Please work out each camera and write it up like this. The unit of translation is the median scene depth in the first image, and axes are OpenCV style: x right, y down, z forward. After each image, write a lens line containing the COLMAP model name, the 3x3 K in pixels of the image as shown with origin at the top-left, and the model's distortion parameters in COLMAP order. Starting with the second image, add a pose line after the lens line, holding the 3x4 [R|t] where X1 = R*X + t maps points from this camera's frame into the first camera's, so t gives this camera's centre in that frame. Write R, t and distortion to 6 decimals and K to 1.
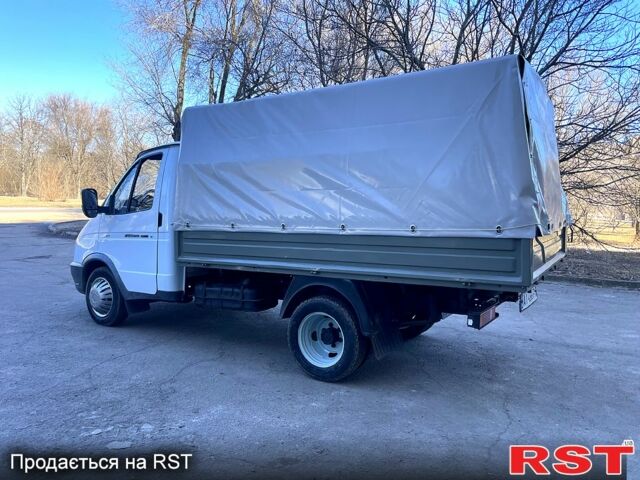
lens RADIAL K [[487.0, 0, 324.1], [0, 487.0, 227.8], [0, 0, 1]] dist [0.088177, -0.122641]
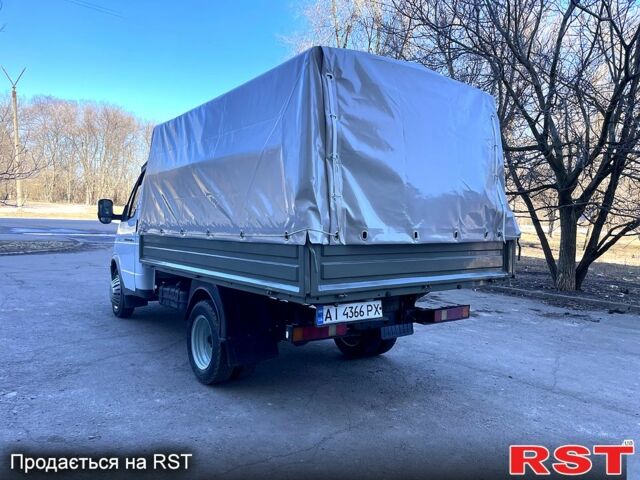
lens RADIAL K [[487.0, 0, 324.1], [0, 487.0, 227.8], [0, 0, 1]] dist [0.088177, -0.122641]
pose [[0.930775, 0.020604, -0.365011, 0.609269], [-0.034918, 0.998856, -0.032657, 0.013656], [0.363920, 0.043142, 0.930430, 0.123747]]
